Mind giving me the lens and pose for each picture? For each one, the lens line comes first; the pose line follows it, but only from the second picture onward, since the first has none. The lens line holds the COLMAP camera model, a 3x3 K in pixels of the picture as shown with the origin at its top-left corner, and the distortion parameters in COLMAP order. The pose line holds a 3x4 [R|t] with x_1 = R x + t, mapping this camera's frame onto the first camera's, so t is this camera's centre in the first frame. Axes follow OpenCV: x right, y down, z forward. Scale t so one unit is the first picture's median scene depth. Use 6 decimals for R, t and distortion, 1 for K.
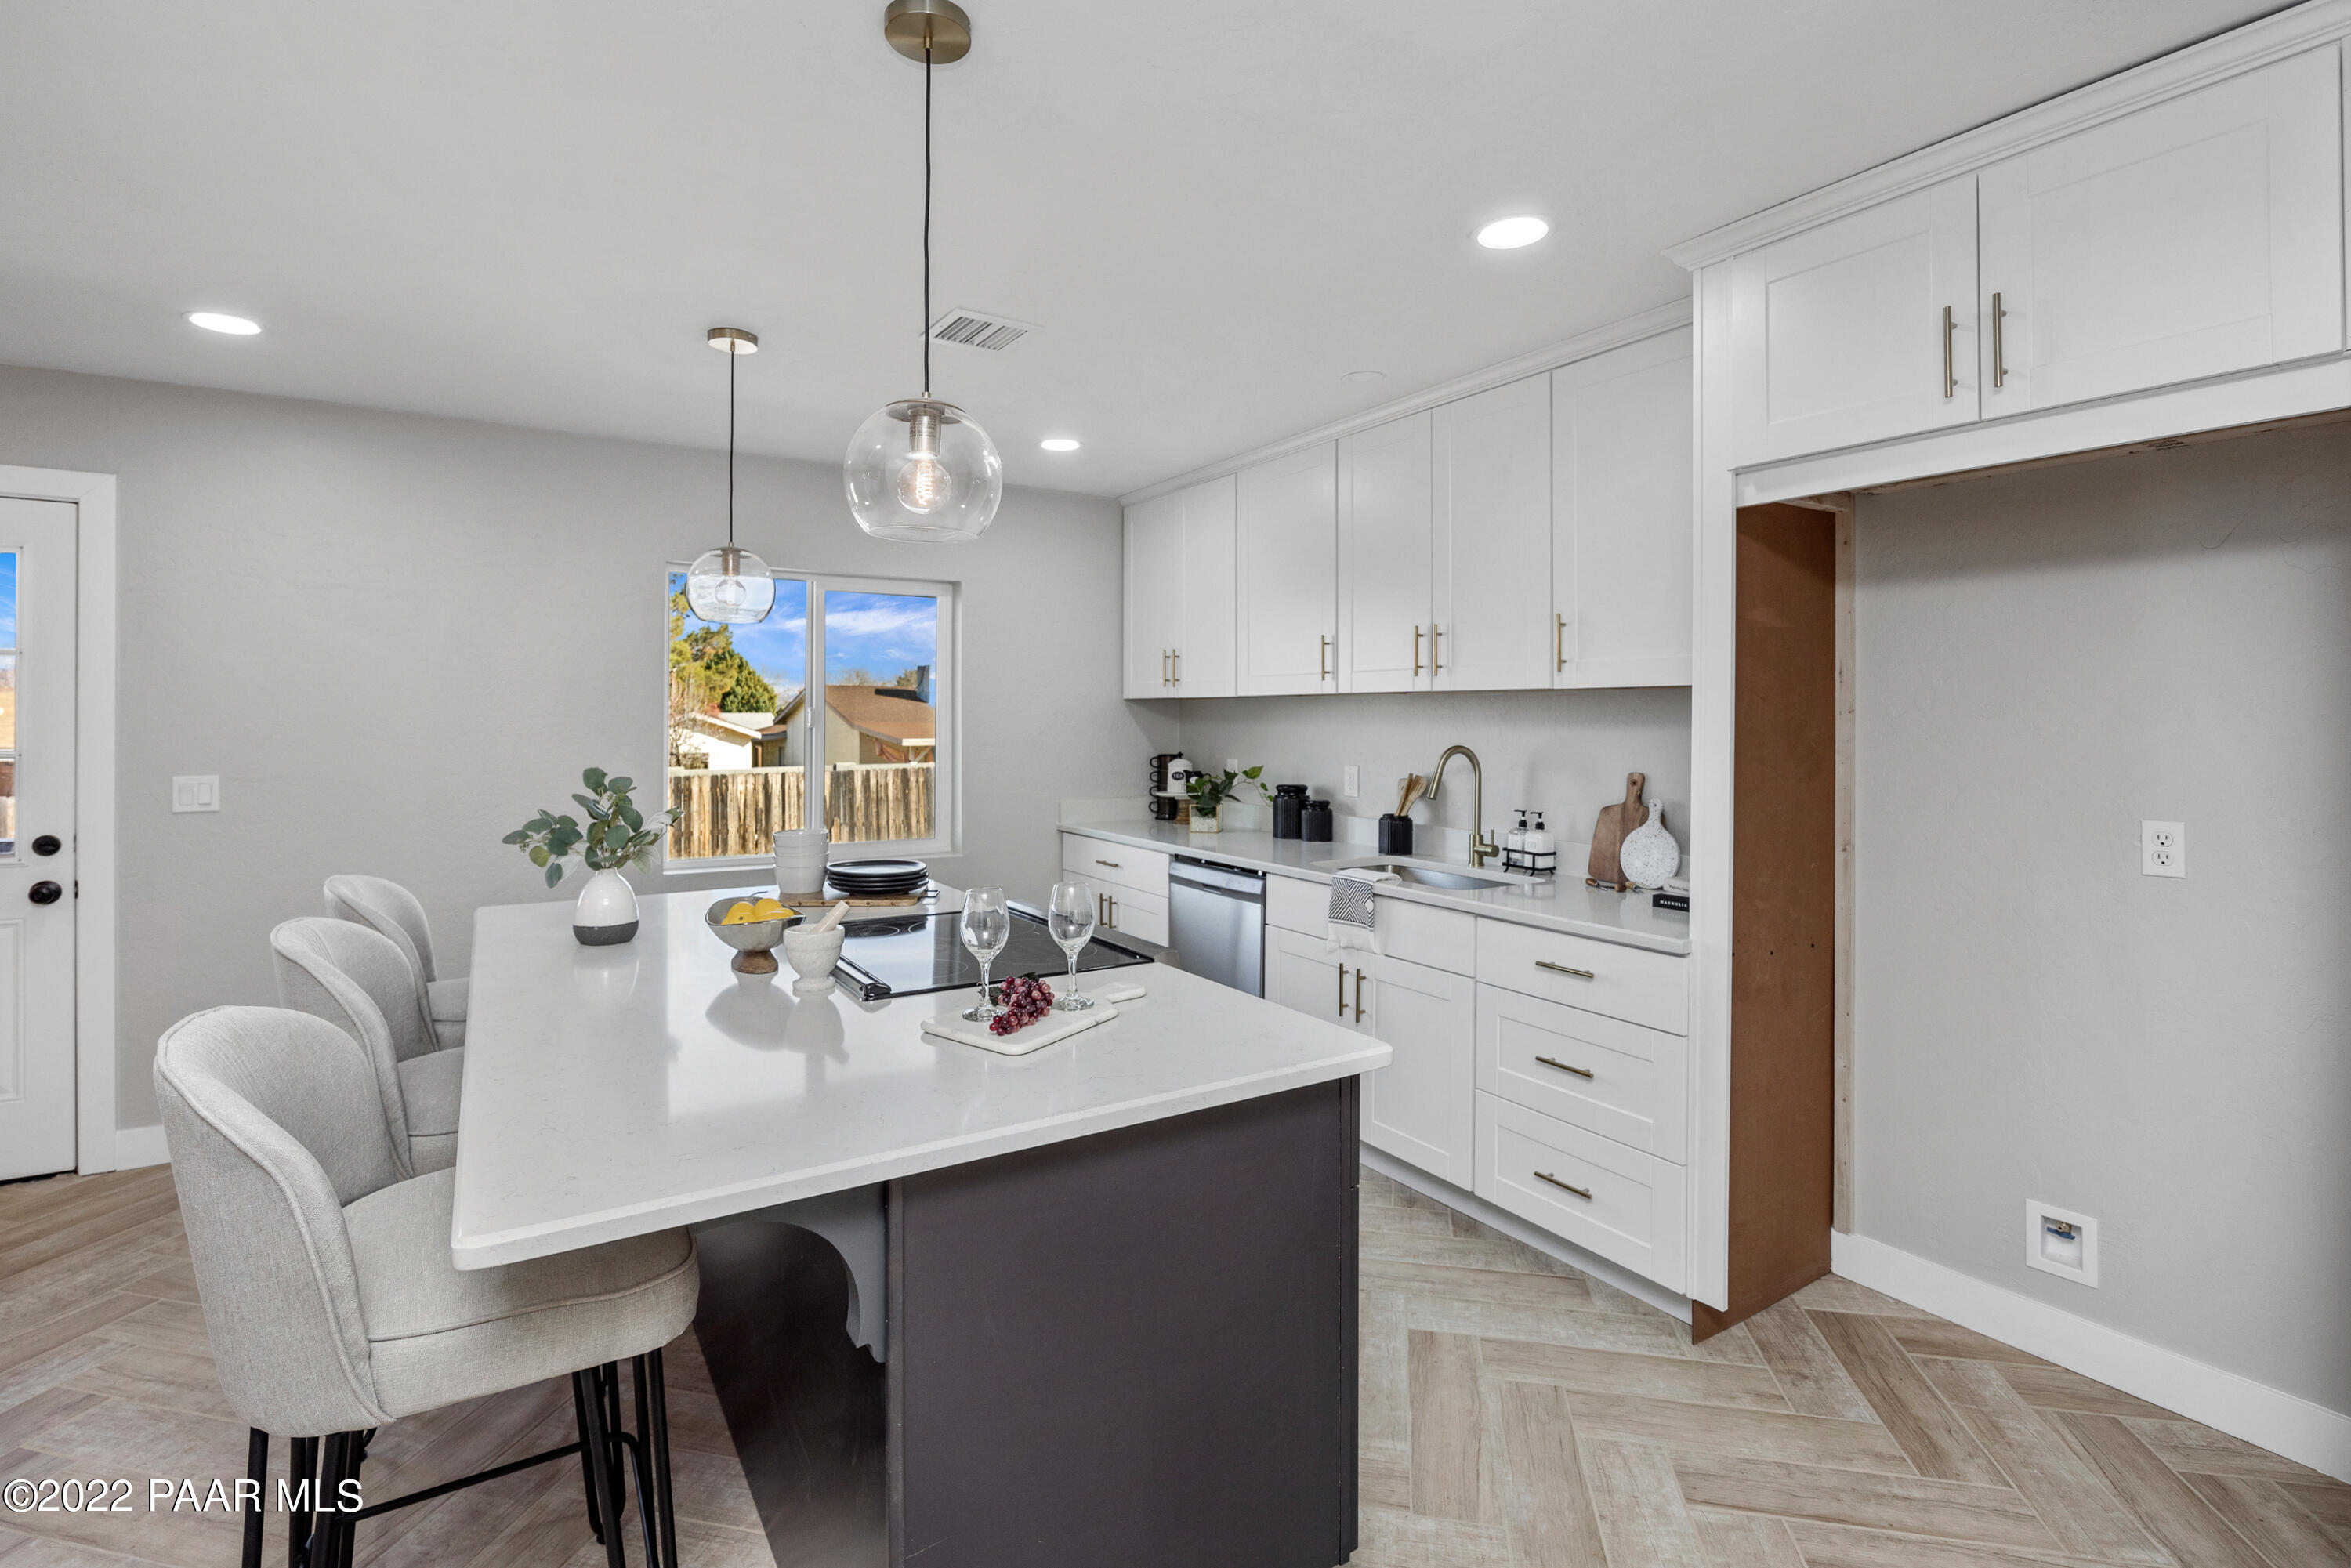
lens RADIAL K [[1033.7, 0, 1170.9], [0, 1033.7, 705.9], [0, 0, 1]] dist [-0.001548, -0.000032]
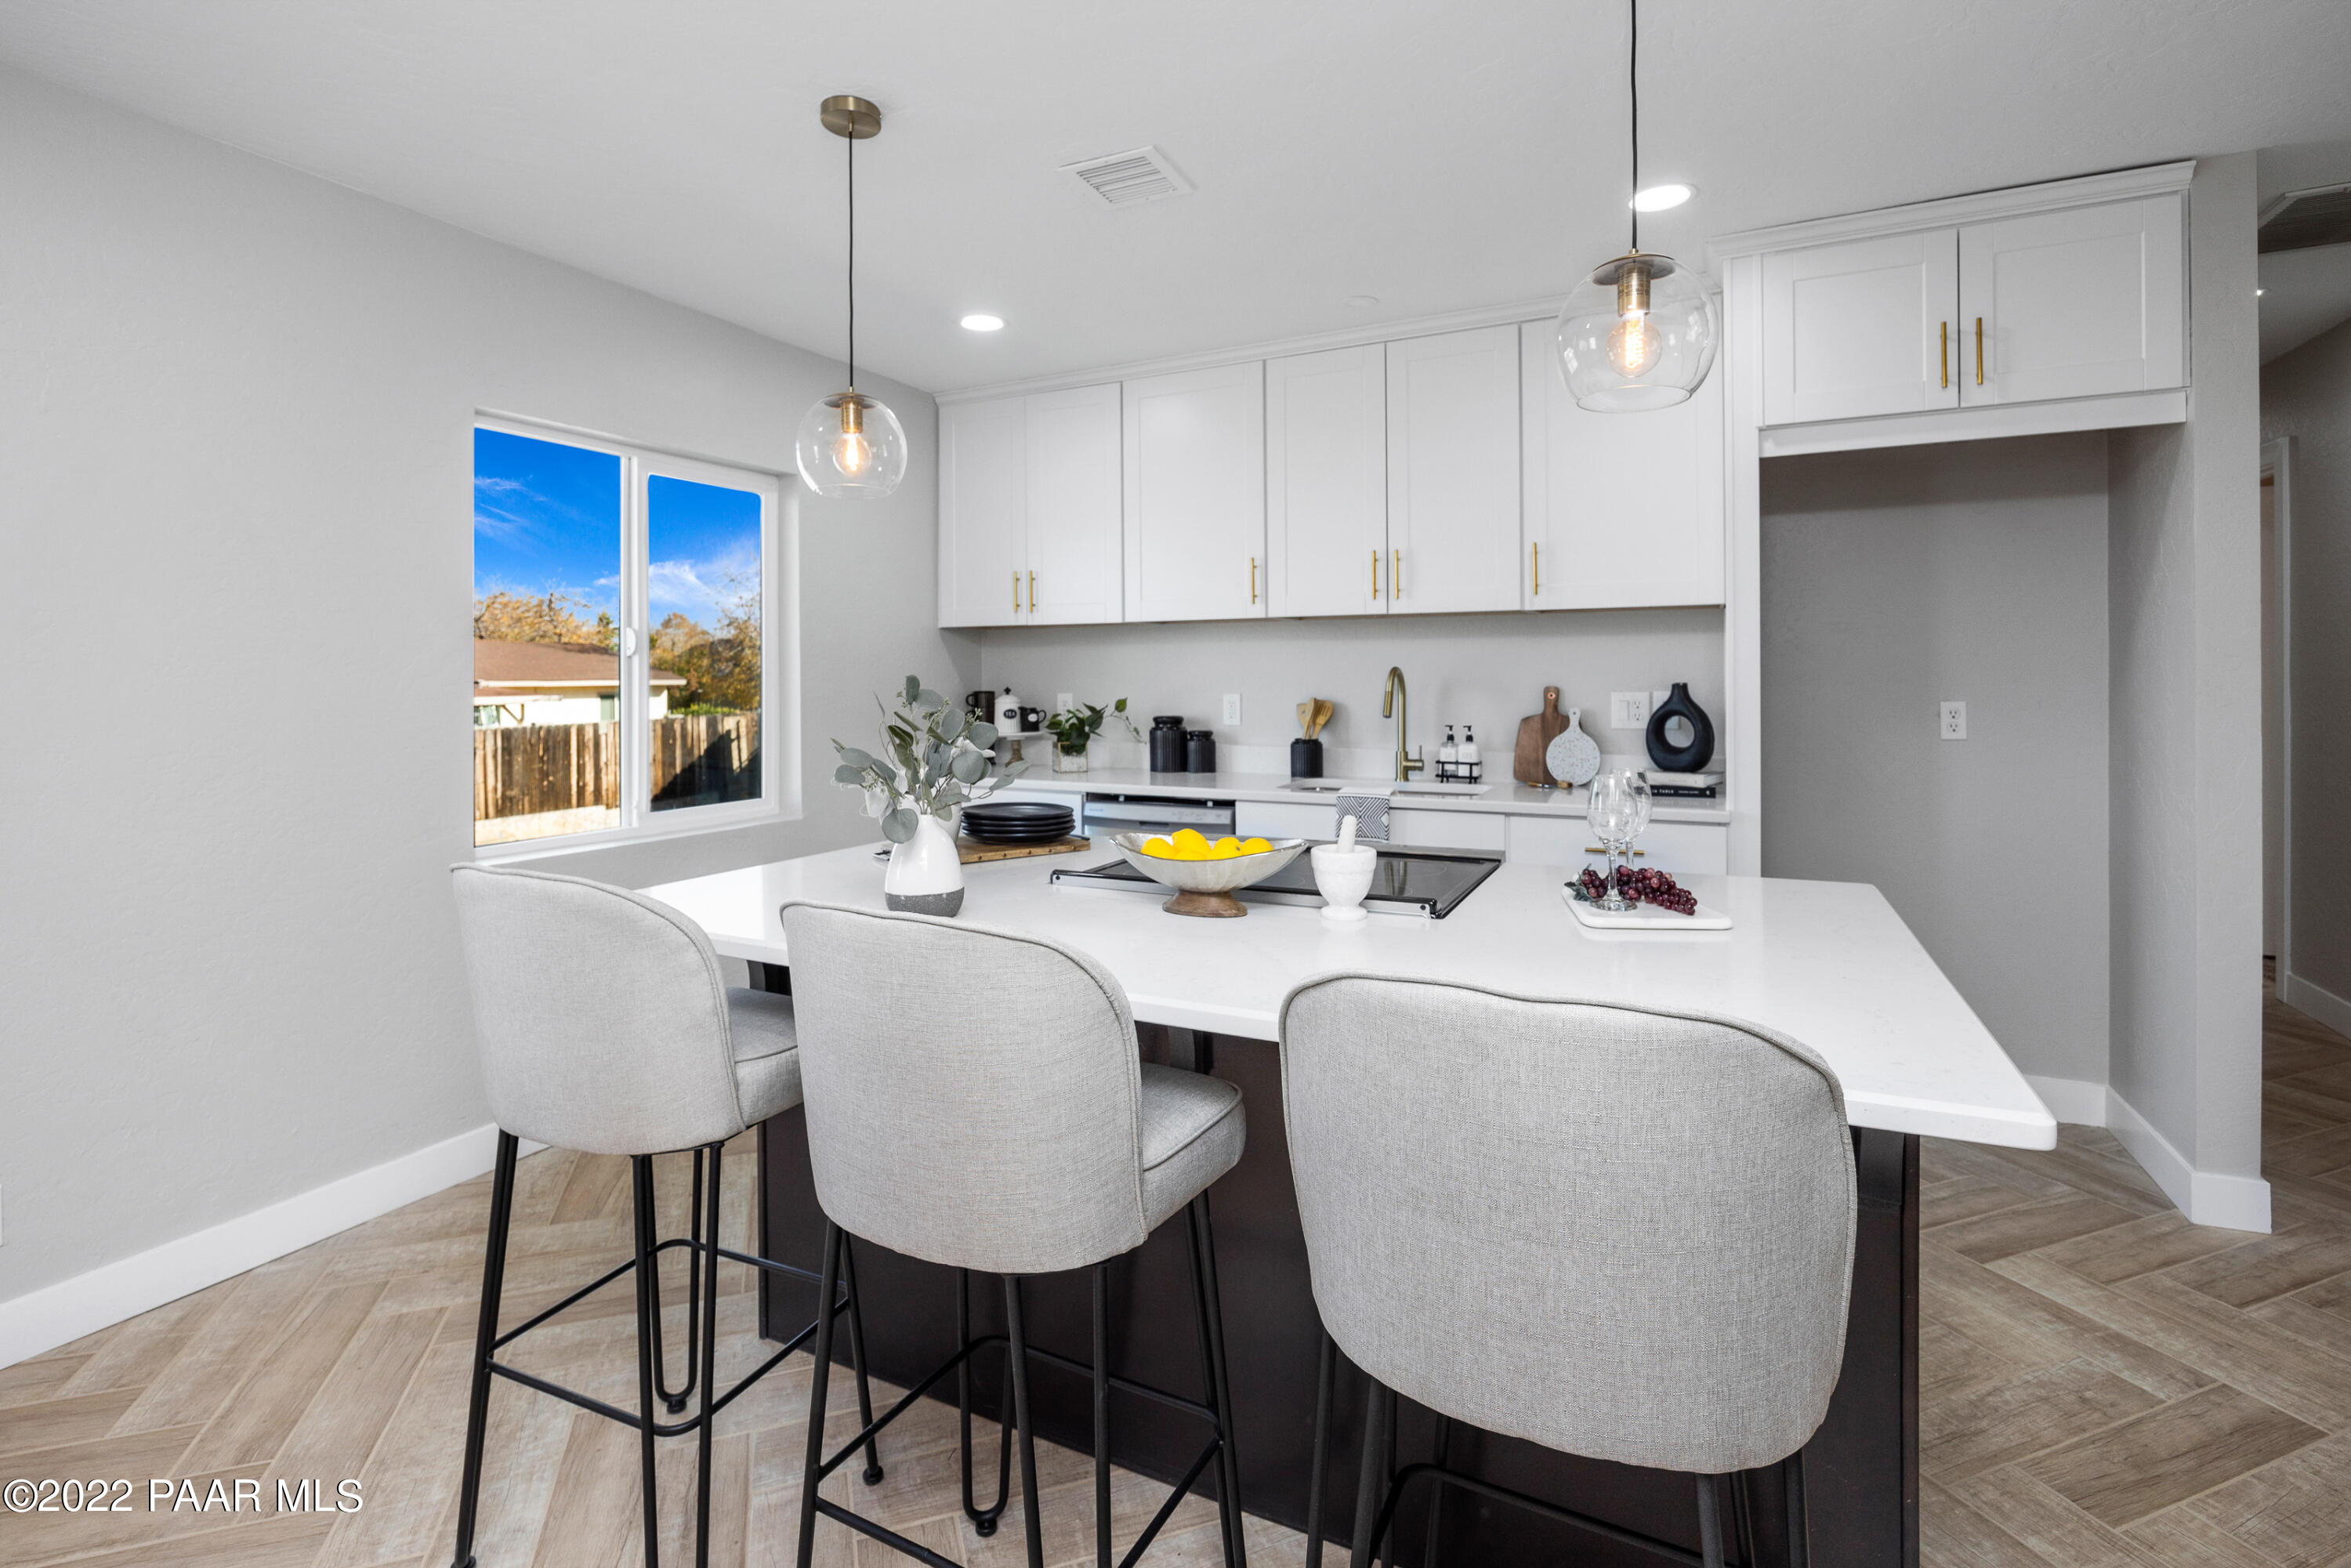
lens RADIAL K [[1090.2, 0, 1175.9], [0, 1090.2, 665.5], [0, 0, 1]] dist [-0.003237, -0.000226]
pose [[0.858787, -0.007549, 0.512277, -0.493551], [0.006082, 0.999971, 0.004540, 0.031241], [-0.512297, -0.000783, 0.858808, 0.164344]]
